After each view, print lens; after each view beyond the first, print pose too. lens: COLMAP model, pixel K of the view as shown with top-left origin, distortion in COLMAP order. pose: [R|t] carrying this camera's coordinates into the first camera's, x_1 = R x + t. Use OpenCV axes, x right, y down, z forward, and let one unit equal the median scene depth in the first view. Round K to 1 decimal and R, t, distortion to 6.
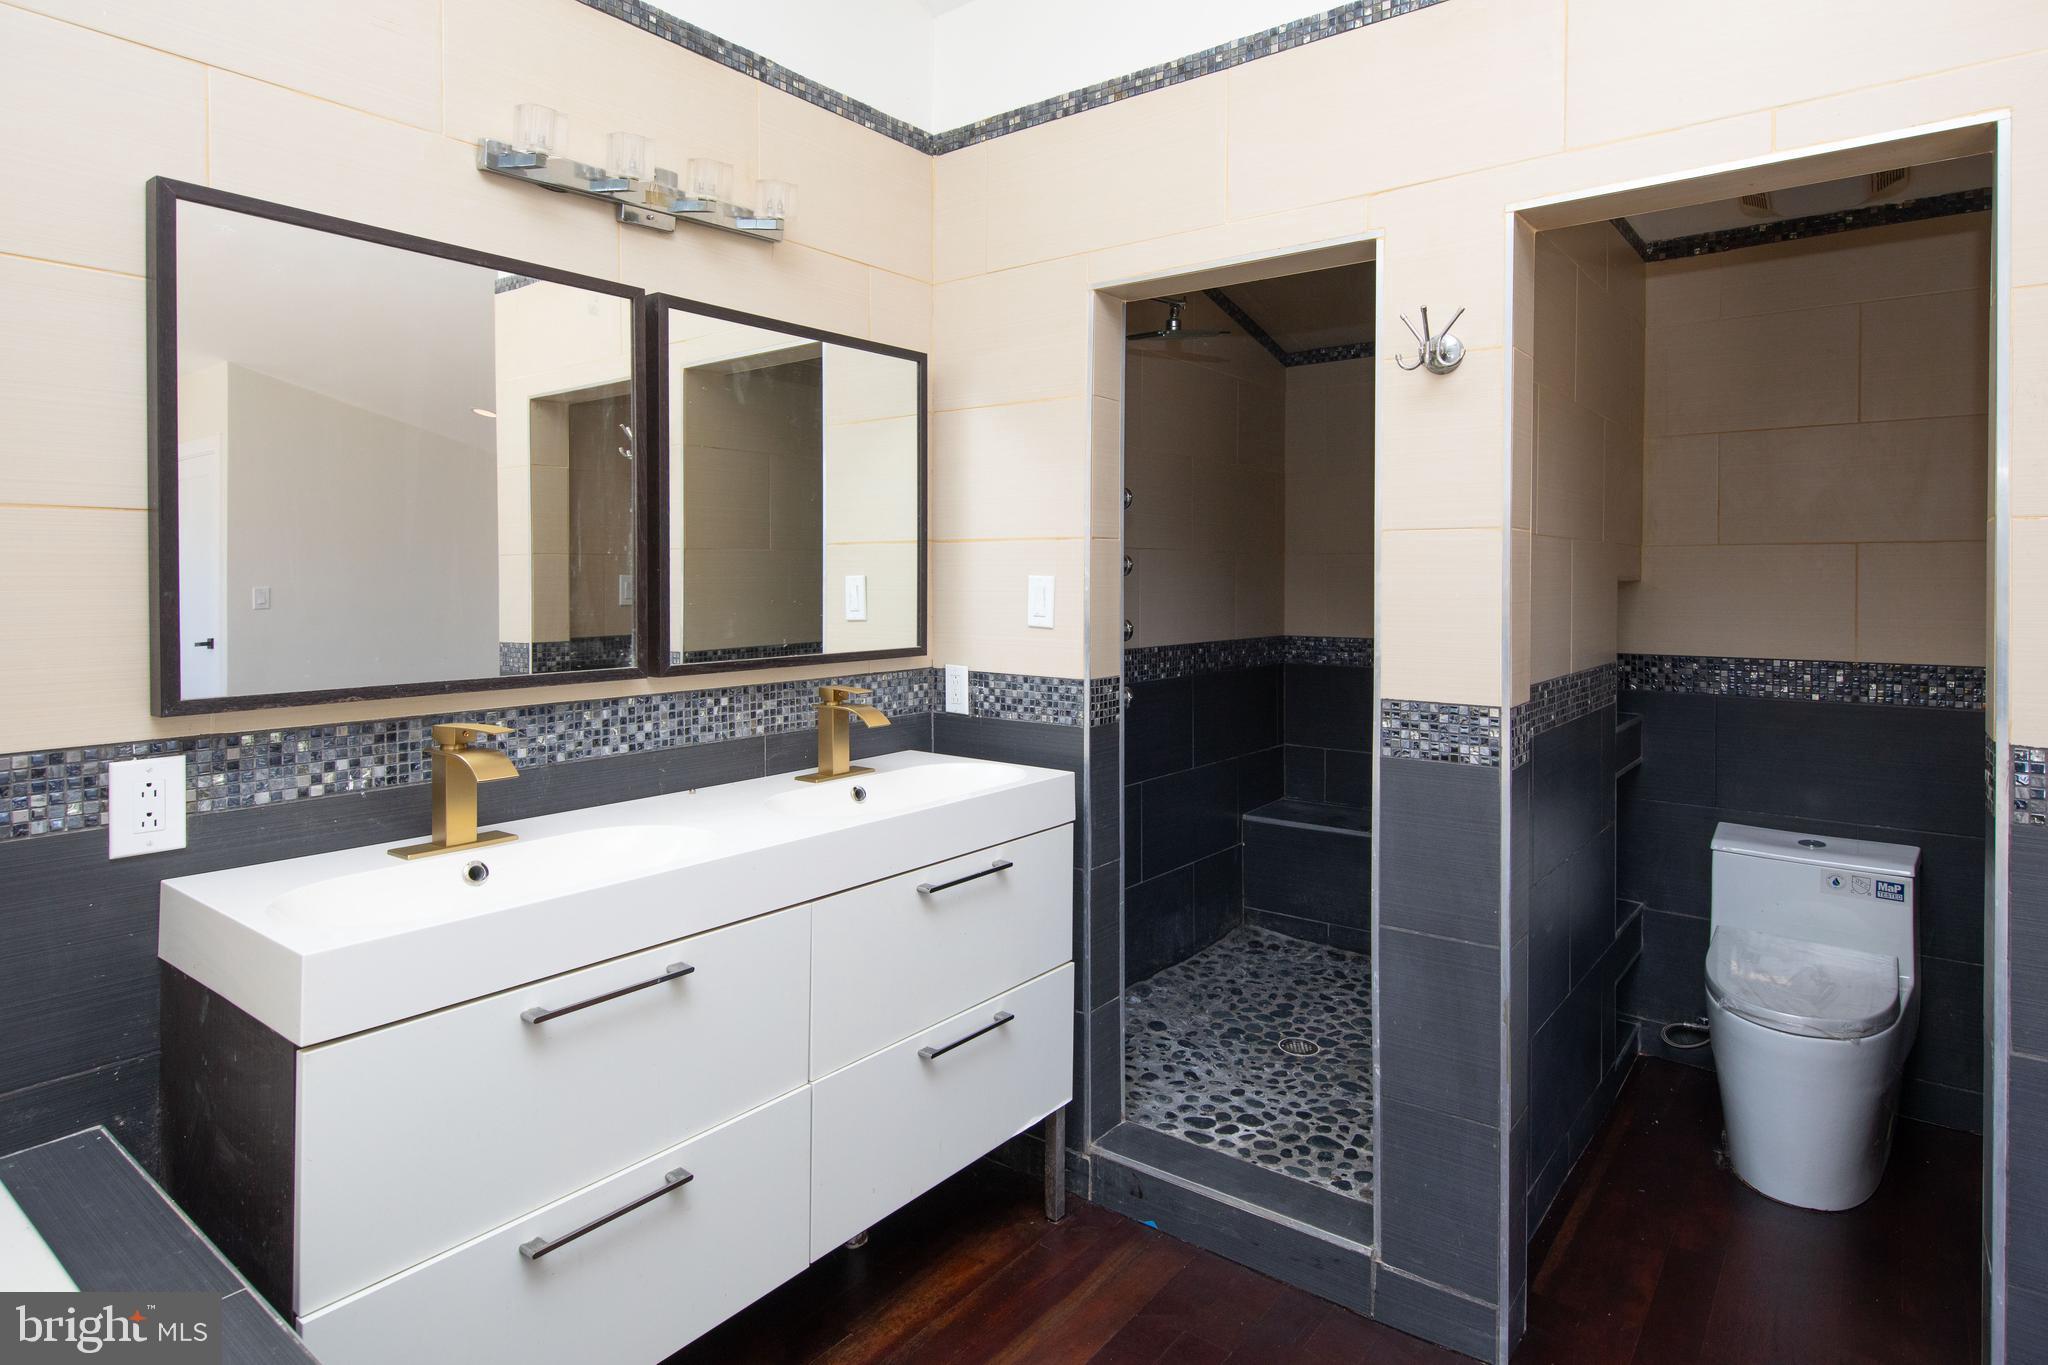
lens RADIAL K [[1097.0, 0, 1025.5], [0, 1097.0, 577.2], [0, 0, 1]] dist [0.000361, -0.000440]
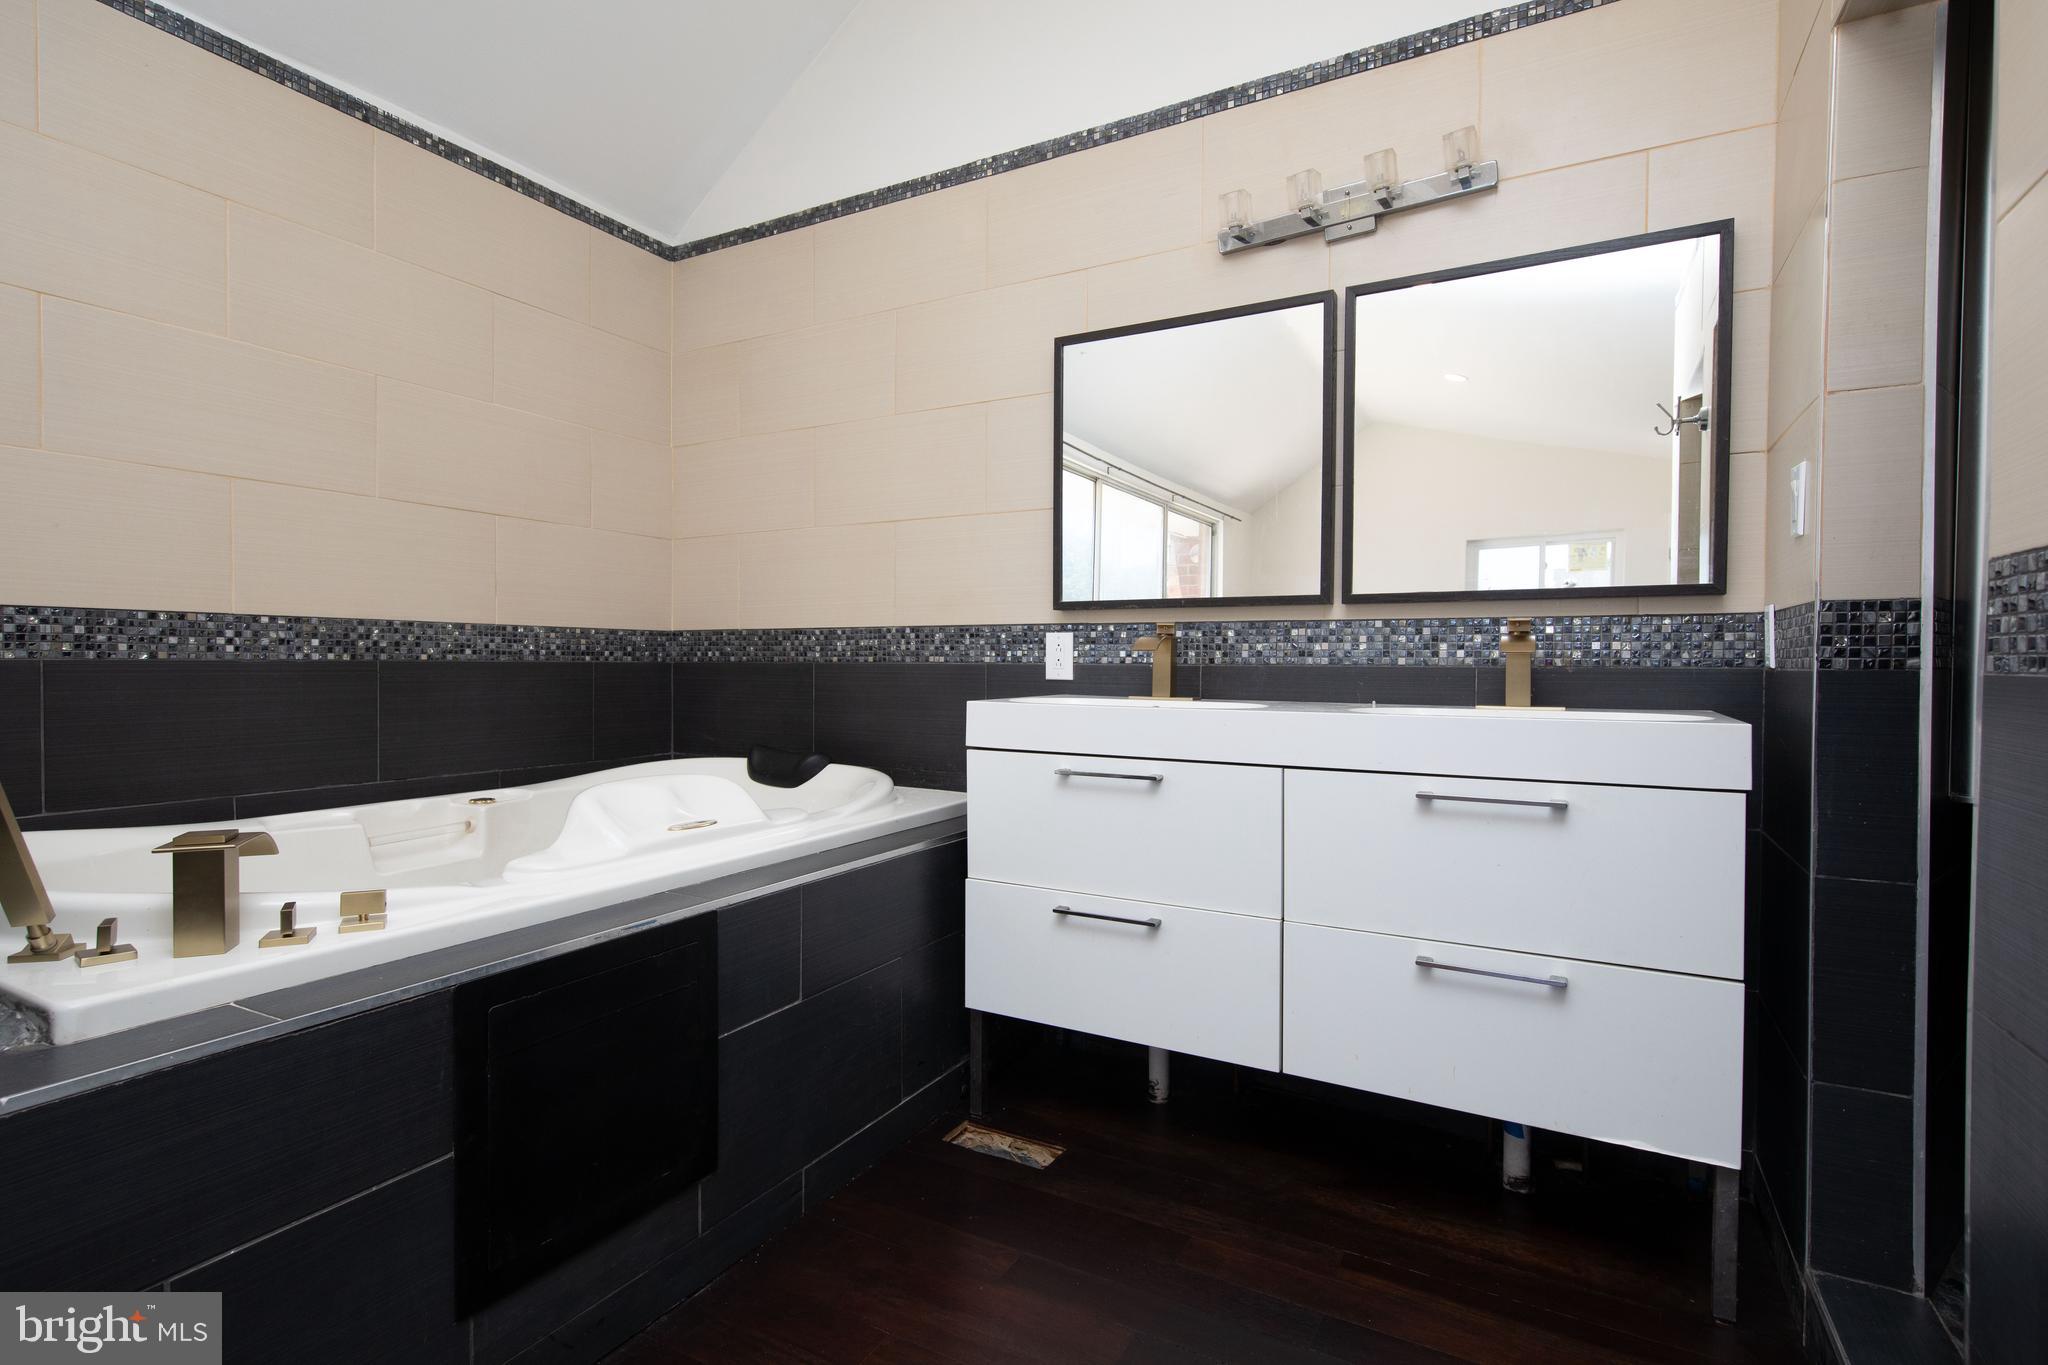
lens RADIAL K [[979.6, 0, 1033.7], [0, 979.6, 677.2], [0, 0, 1]] dist [0.014950, -0.009541]
pose [[0.161549, 0.018074, -0.986699, 0.918020], [-0.006502, 0.999830, 0.017250, 0.207513], [0.986843, 0.003629, 0.161639, 0.638328]]
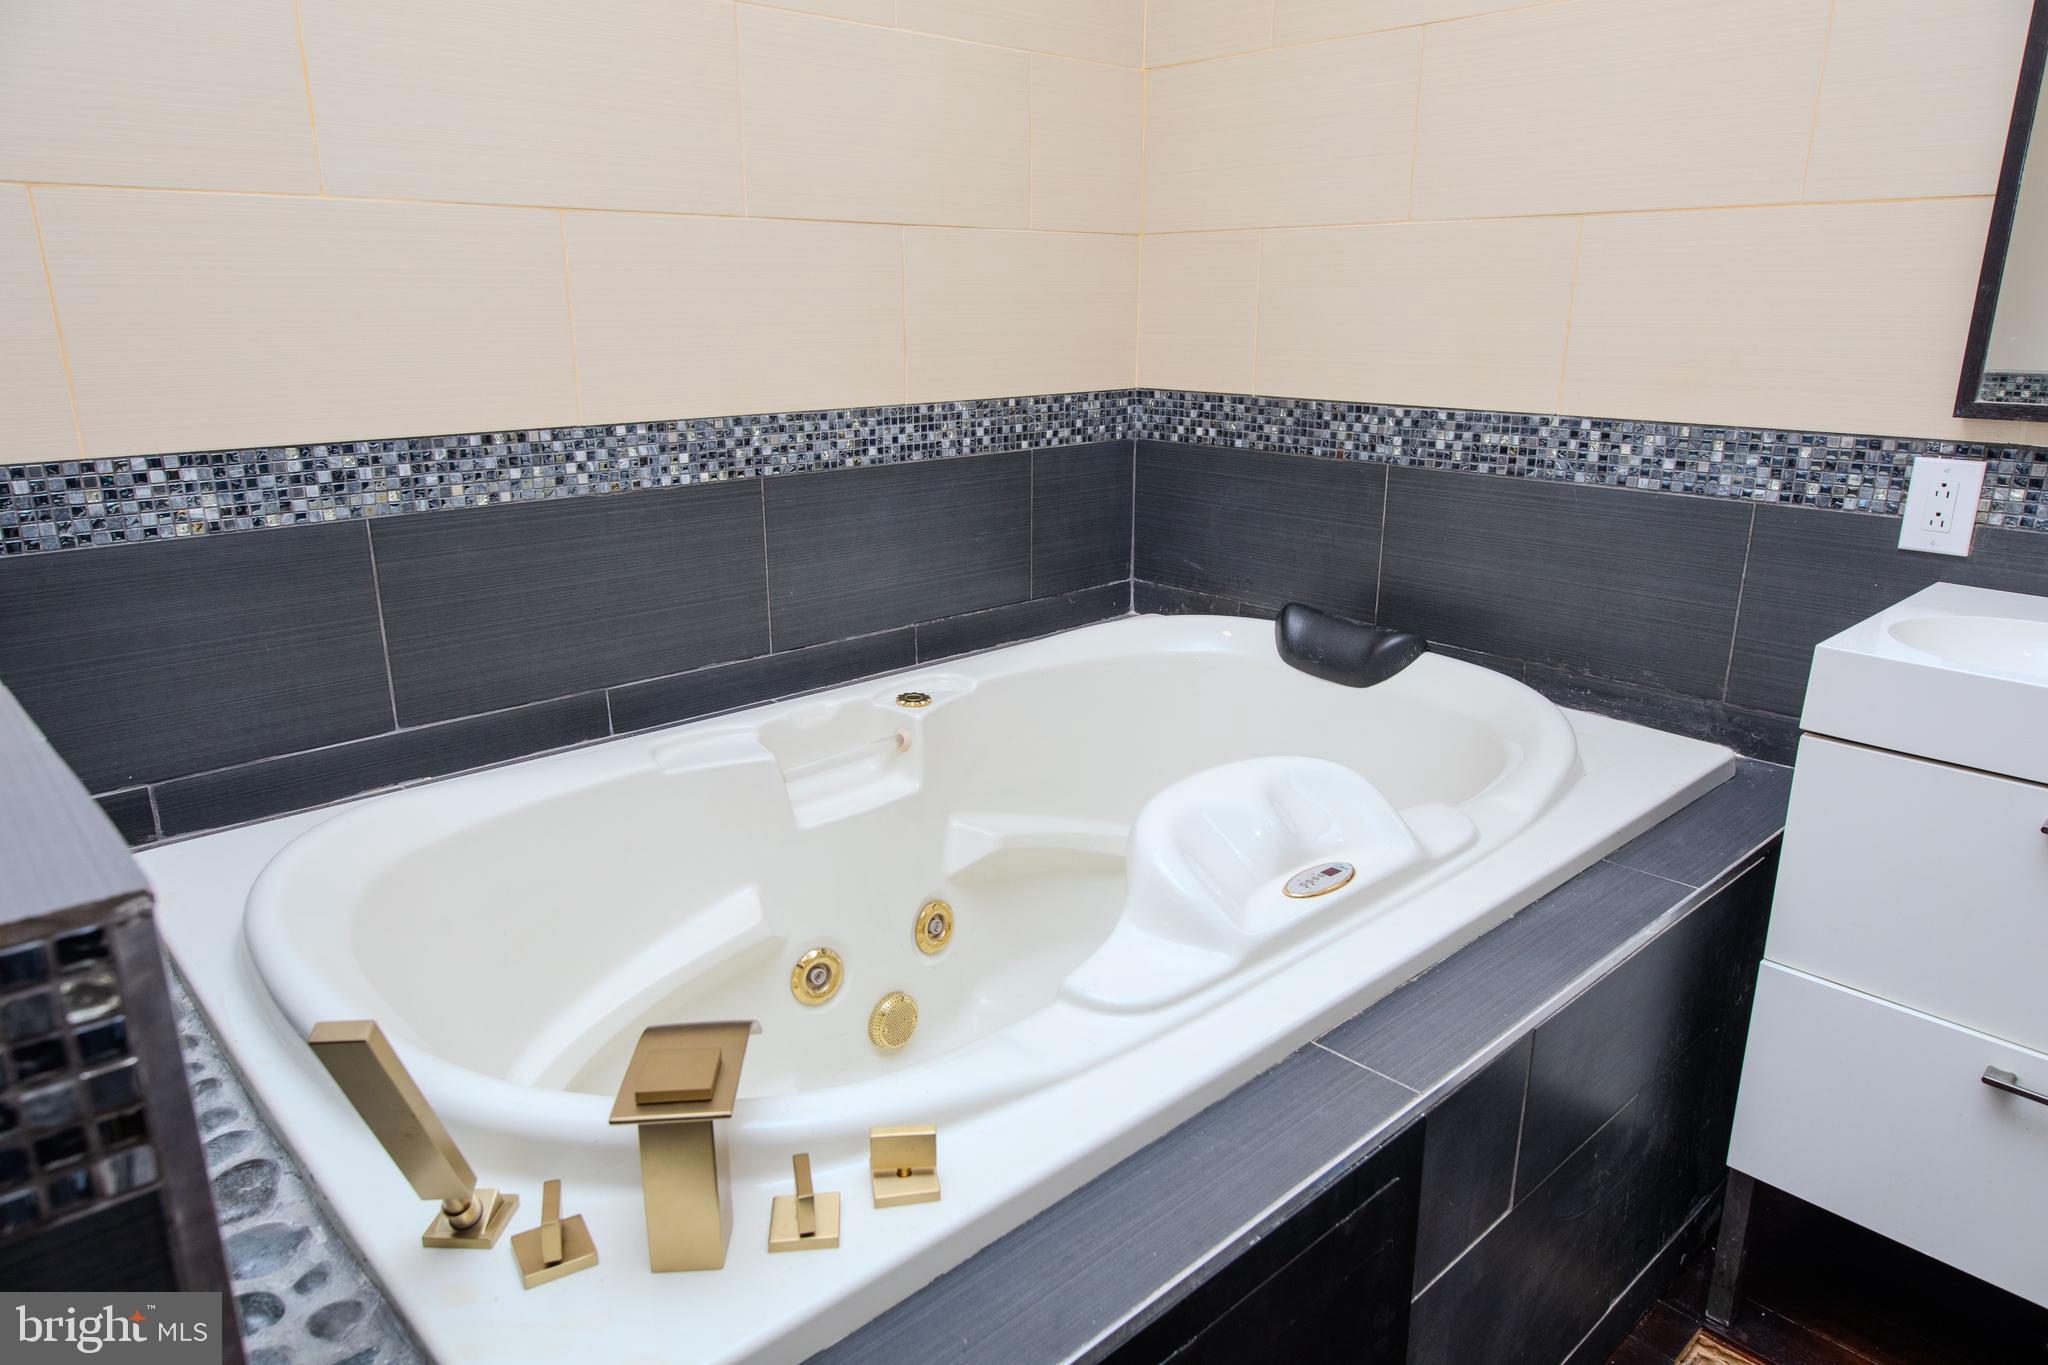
lens RADIAL K [[1313.2, 0, 1024.0], [0, 1313.2, 682.5], [0, 0, 1]] dist [0.003450, -0.000332]
pose [[-0.161316, 0.280379, -0.946237, 0.510519], [-0.001668, 0.958716, 0.284361, 0.019907], [0.986901, 0.047450, -0.154189, 0.344778]]
